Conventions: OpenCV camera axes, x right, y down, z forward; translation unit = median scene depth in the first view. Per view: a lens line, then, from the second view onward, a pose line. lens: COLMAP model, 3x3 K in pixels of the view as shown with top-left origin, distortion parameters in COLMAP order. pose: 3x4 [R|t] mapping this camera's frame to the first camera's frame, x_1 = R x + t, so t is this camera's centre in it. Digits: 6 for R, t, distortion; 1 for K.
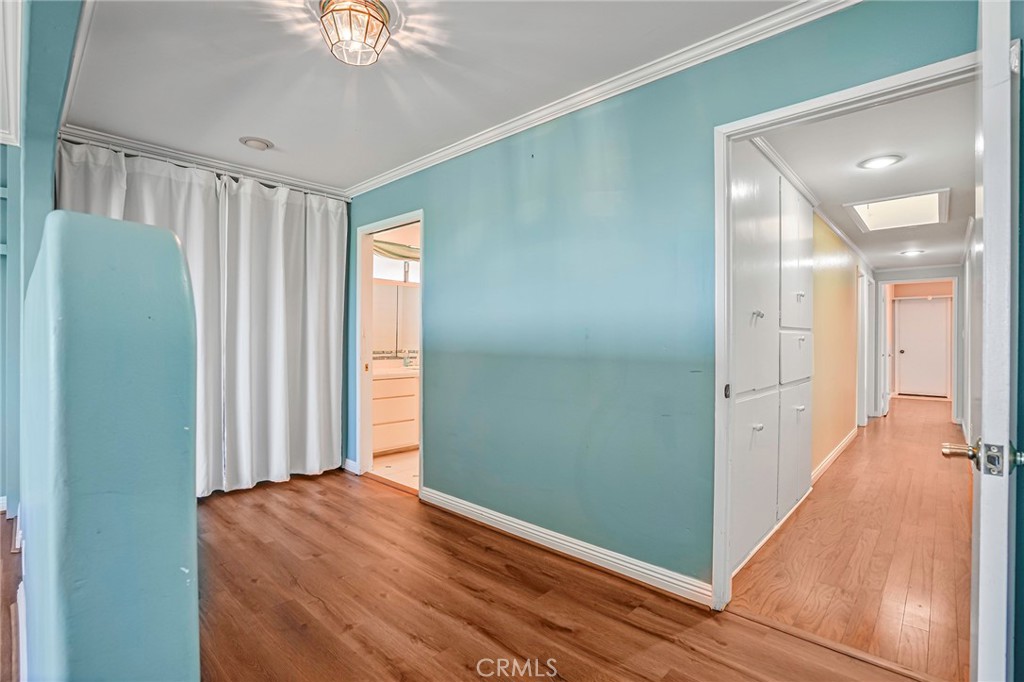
lens RADIAL K [[484.9, 0, 508.1], [0, 484.9, 344.3], [0, 0, 1]] dist [-0.023988, 0.004815]
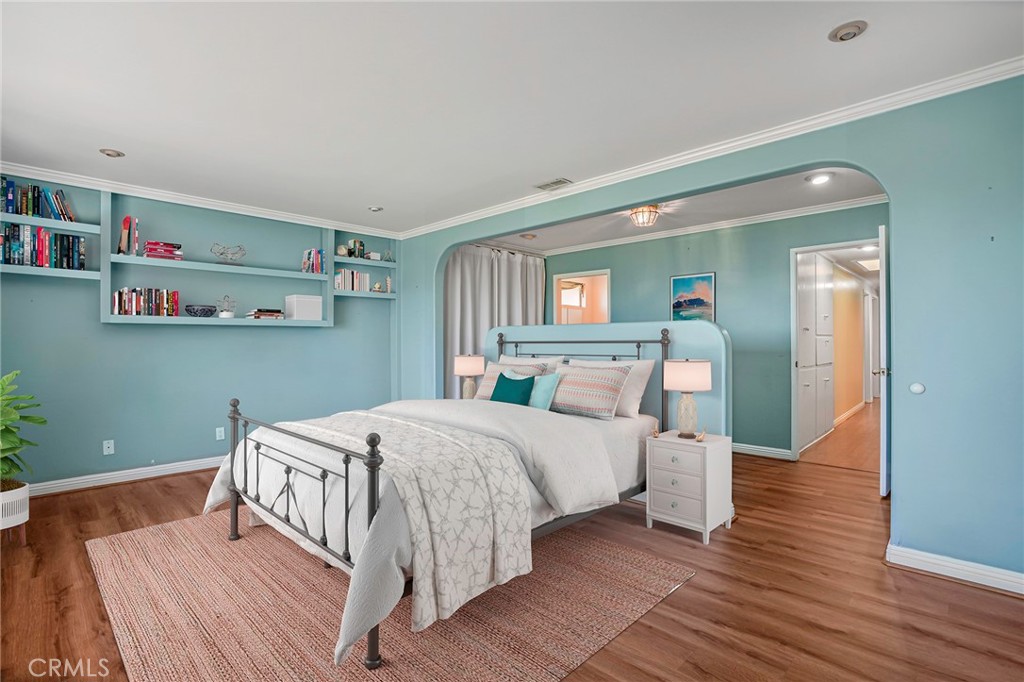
lens RADIAL K [[484.9, 0, 511.8], [0, 484.9, 340.6], [0, 0, 1]] dist [-0.023988, 0.004815]
pose [[0.999802, -0.004797, -0.019309, -0.417276], [0.004538, 0.999900, -0.013429, 0.004571], [0.019371, 0.013339, 0.999723, -0.640950]]
